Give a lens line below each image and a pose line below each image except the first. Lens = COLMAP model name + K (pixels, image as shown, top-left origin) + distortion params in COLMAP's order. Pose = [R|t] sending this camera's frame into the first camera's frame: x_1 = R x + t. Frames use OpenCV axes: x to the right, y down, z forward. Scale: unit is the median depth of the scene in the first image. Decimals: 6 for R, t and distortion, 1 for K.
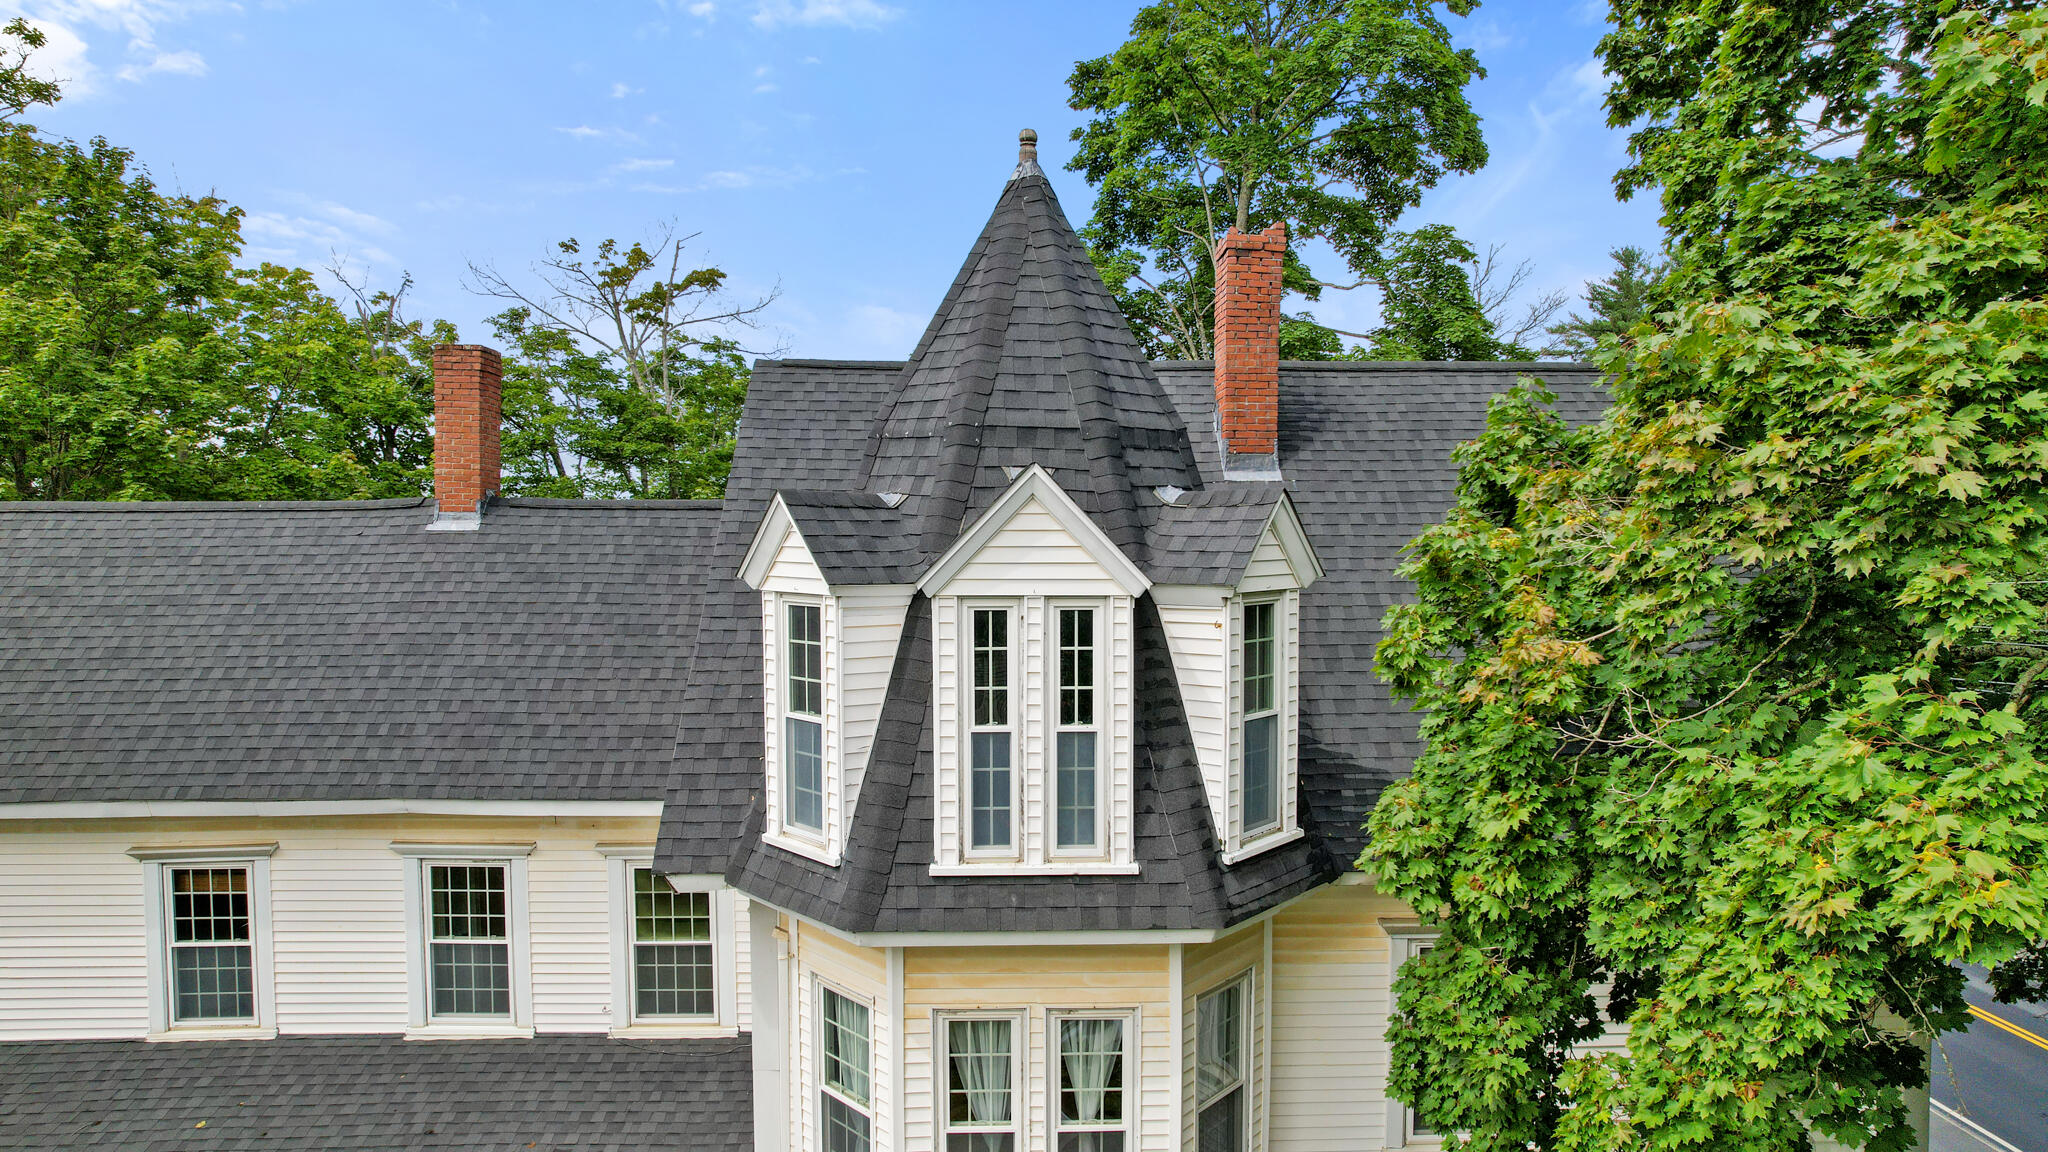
lens RADIAL K [[1278.2, 0, 1024.0], [0, 1278.2, 576.0], [0, 0, 1]] dist [-0.030270, 0.002338]
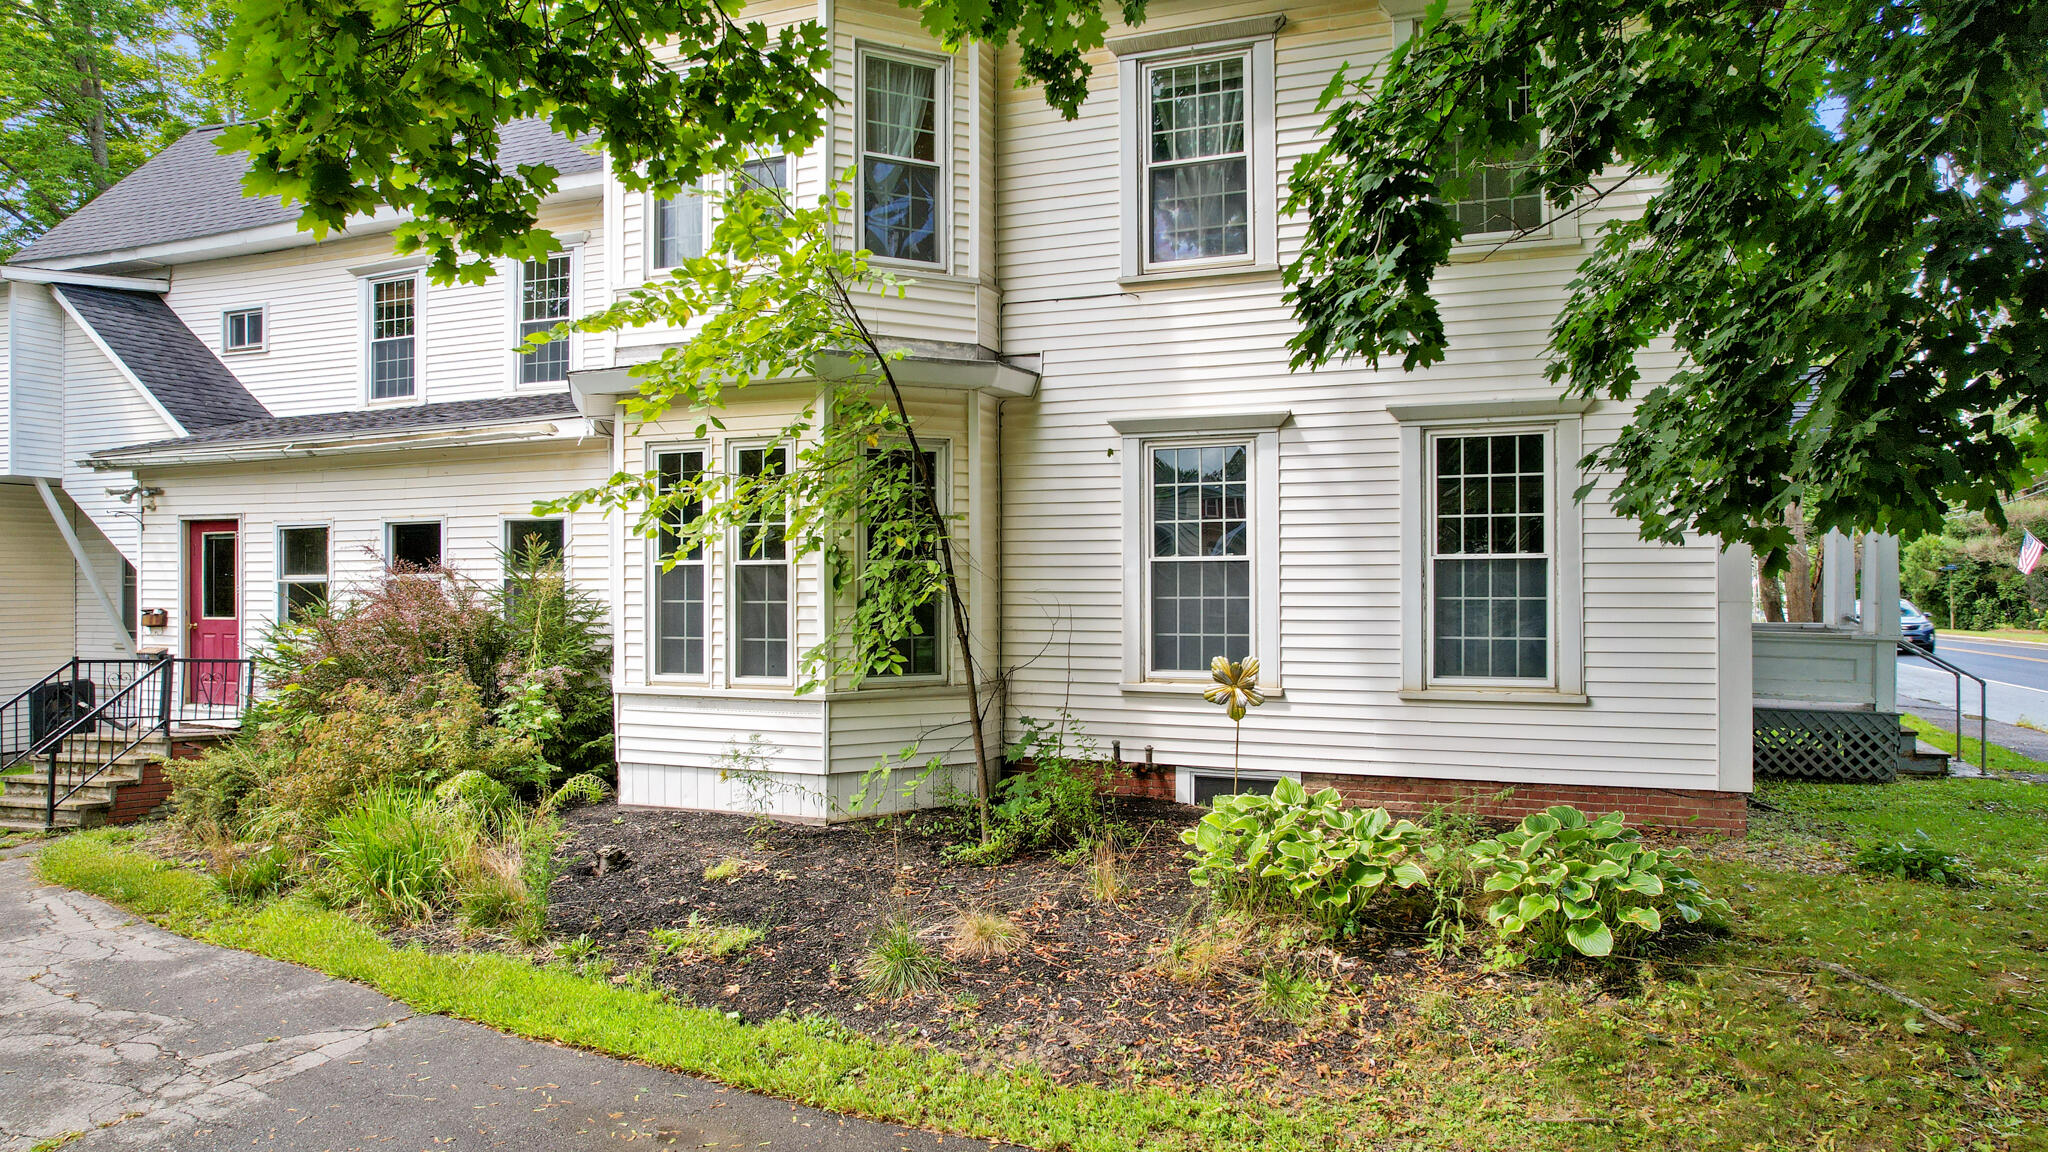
lens RADIAL K [[1278.2, 0, 1024.0], [0, 1278.2, 576.0], [0, 0, 1]] dist [-0.030270, 0.002338]
pose [[0.925761, -0.001678, -0.378105, 0.556382], [-0.013403, 0.999216, -0.037252, 0.695049], [0.377871, 0.039554, 0.925013, 0.039139]]
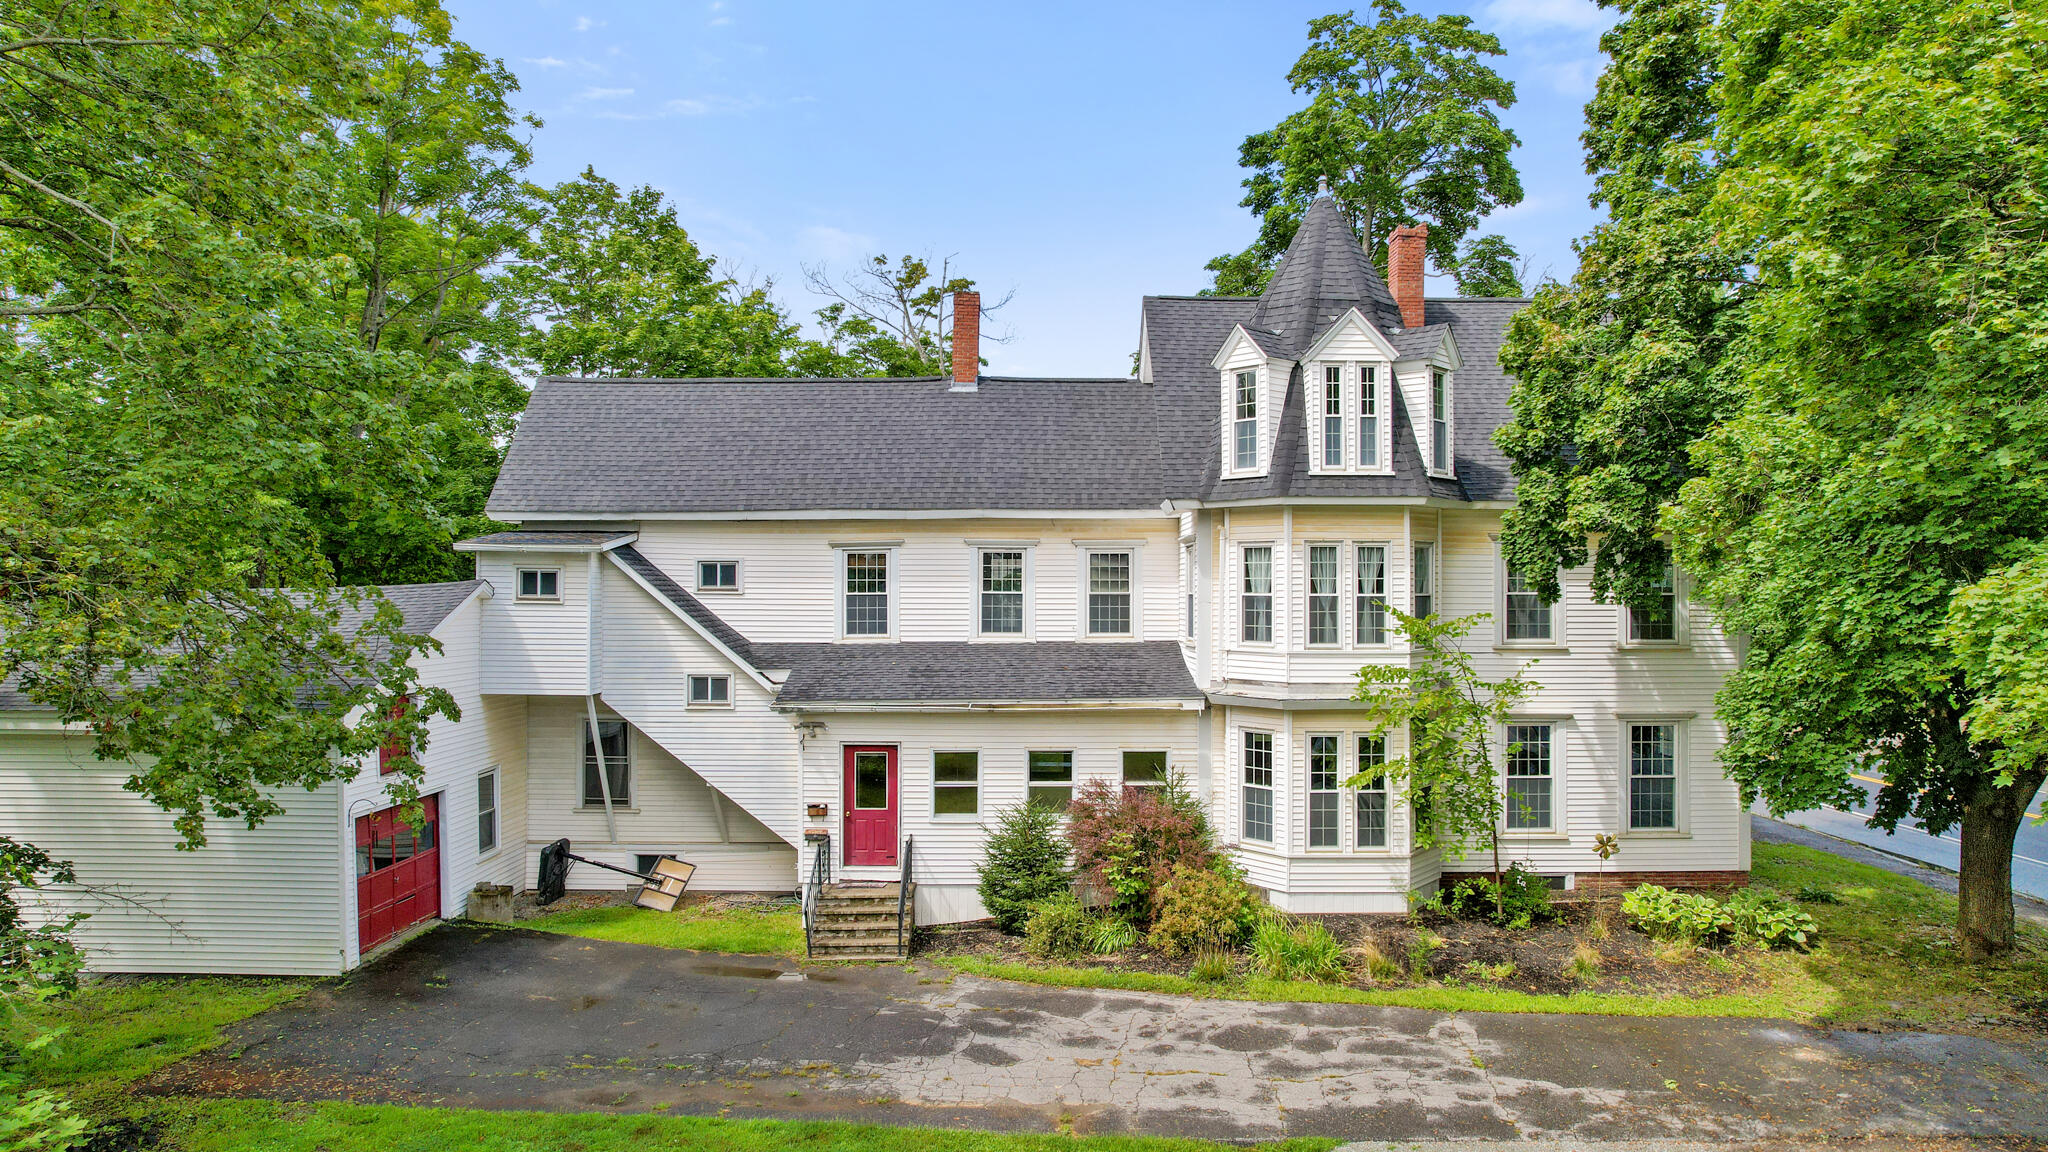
lens RADIAL K [[1296.8, 0, 1018.7], [0, 1296.8, 547.6], [0, 0, 1]] dist [-0.025772, 0.001725]
pose [[0.999826, 0.002267, -0.018541, -0.453767], [-0.003469, 0.997876, -0.065053, 0.418113], [0.018354, 0.065106, 0.997710, -1.143933]]
